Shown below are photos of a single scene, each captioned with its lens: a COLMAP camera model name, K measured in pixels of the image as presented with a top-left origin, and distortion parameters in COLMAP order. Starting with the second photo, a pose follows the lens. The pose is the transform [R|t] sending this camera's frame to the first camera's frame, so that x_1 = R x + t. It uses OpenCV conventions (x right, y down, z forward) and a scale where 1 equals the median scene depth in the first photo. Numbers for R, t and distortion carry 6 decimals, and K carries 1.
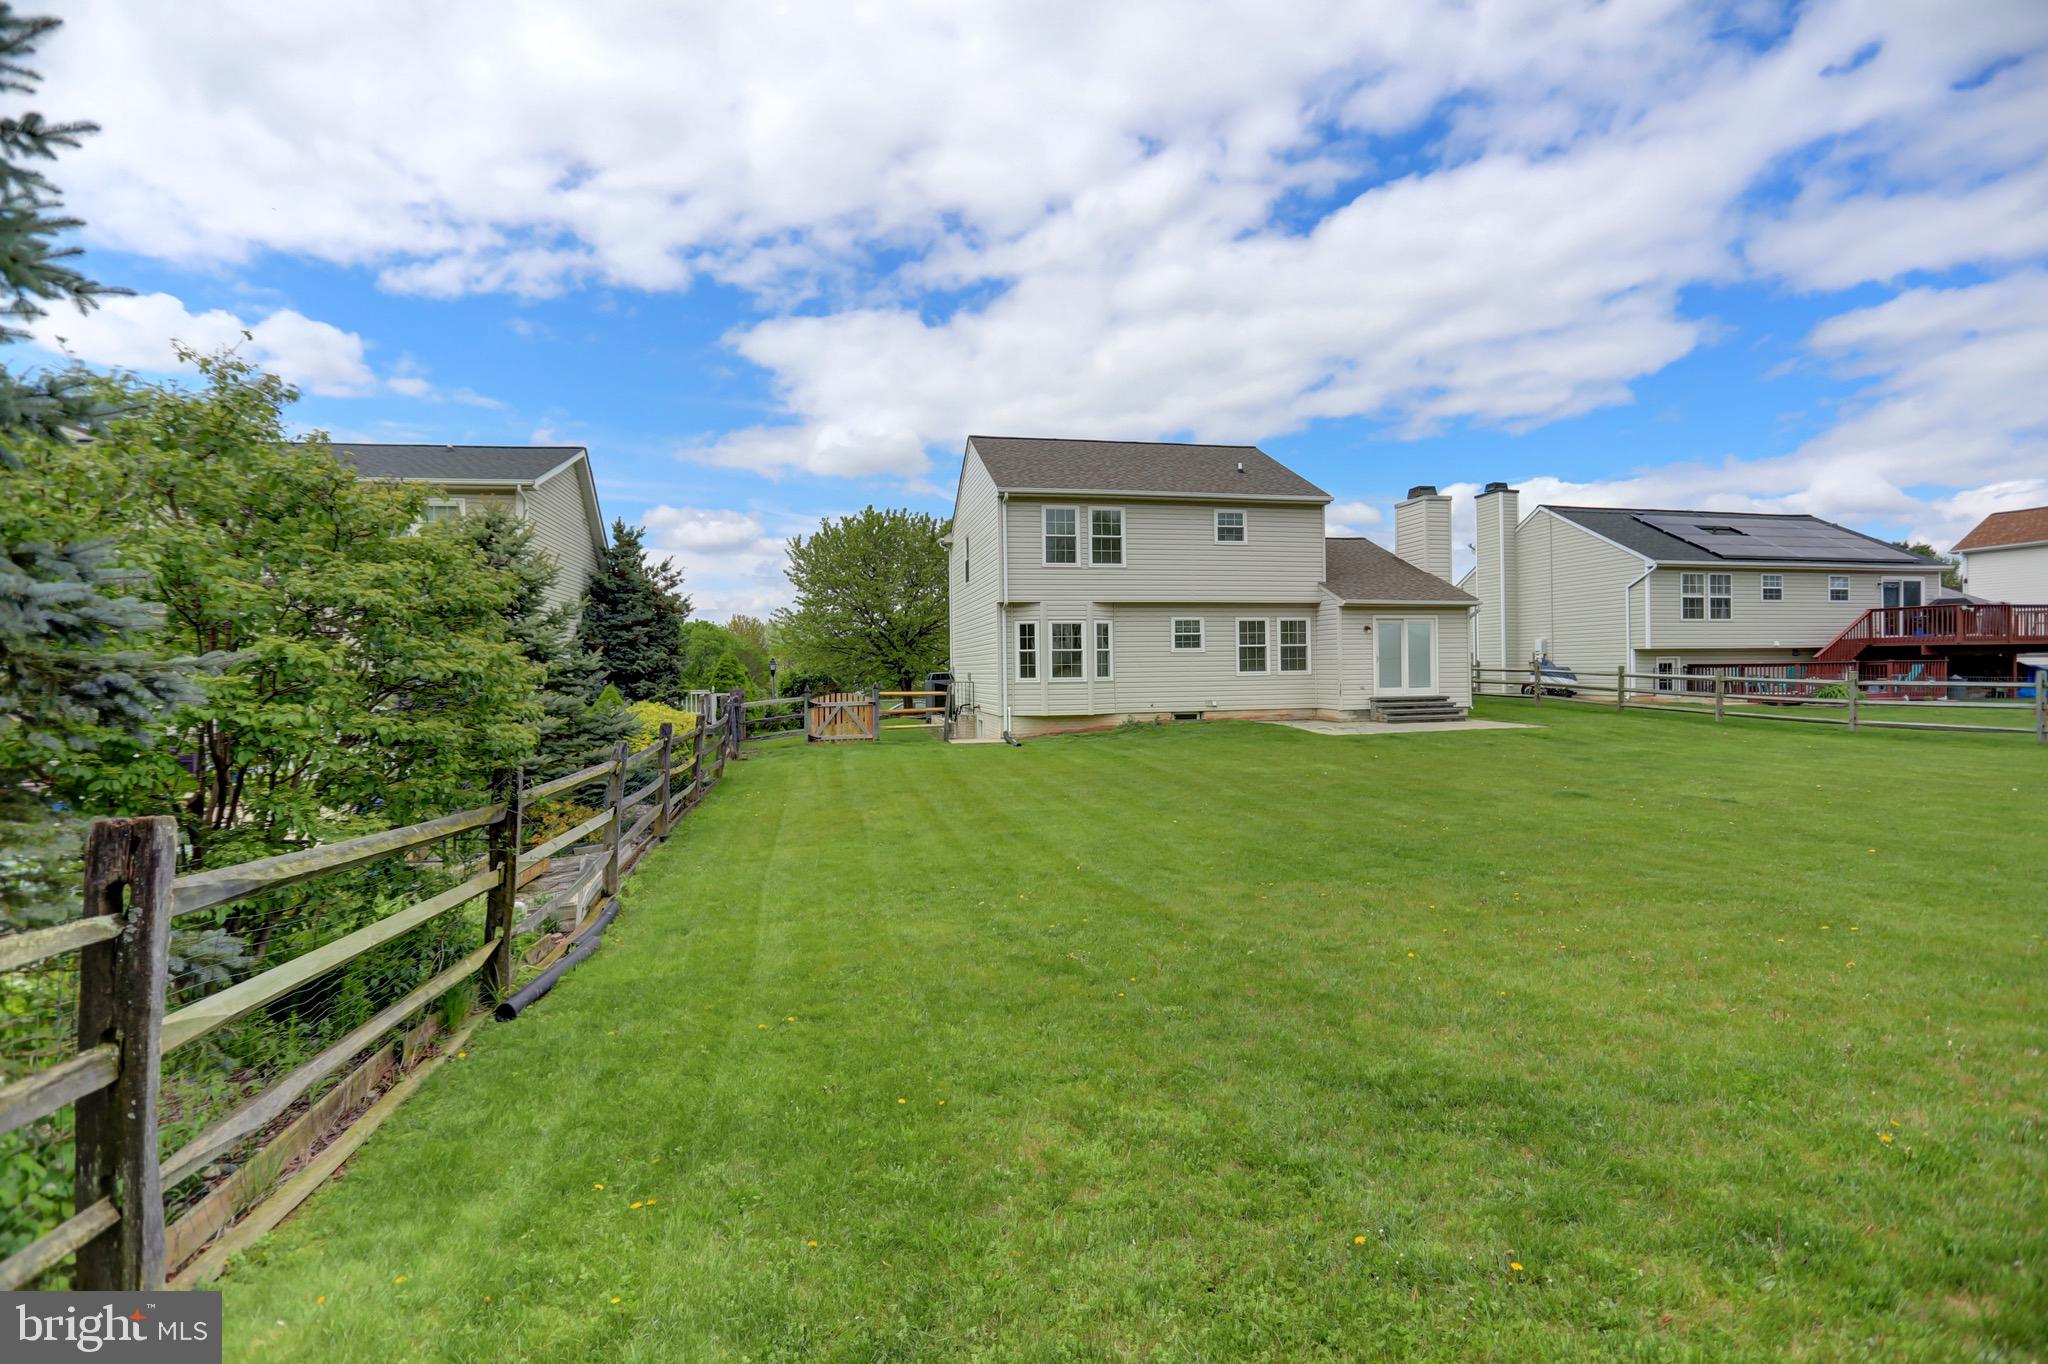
lens RADIAL K [[971.8, 0, 1029.4], [0, 971.8, 674.4], [0, 0, 1]] dist [-0.052380, 0.000057]
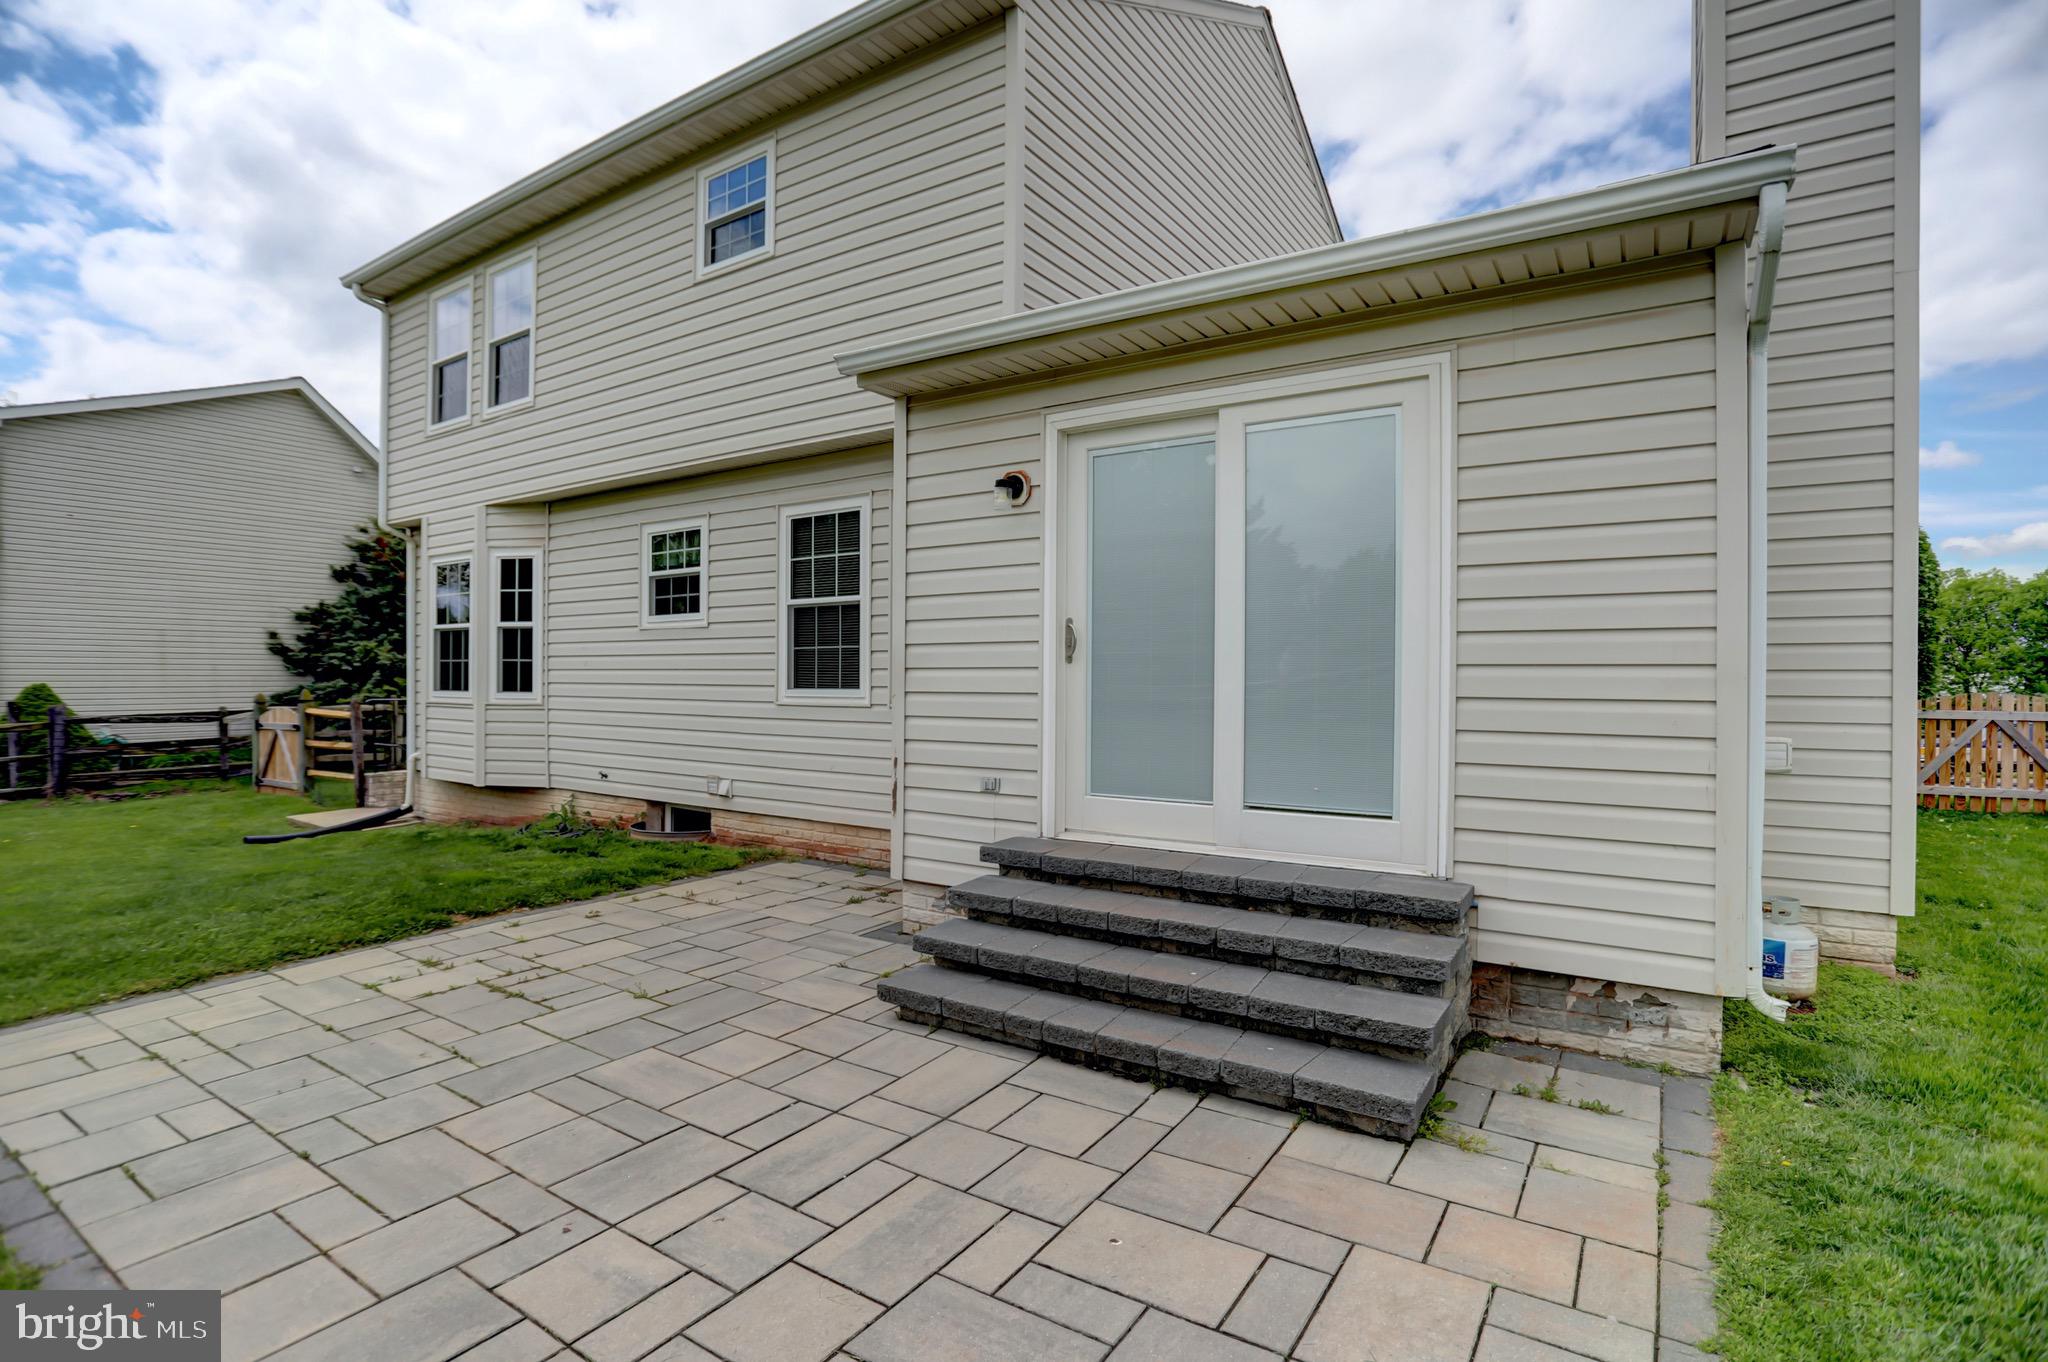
lens RADIAL K [[1008.2, 0, 1024.0], [0, 1008.2, 681.0], [0, 0, 1]] dist [-0.062387, 0.001018]
pose [[0.684256, 0.019517, -0.728981, 0.418391], [-0.016343, 0.999801, 0.011427, -0.008441], [0.729059, 0.004095, 0.684439, 0.716431]]
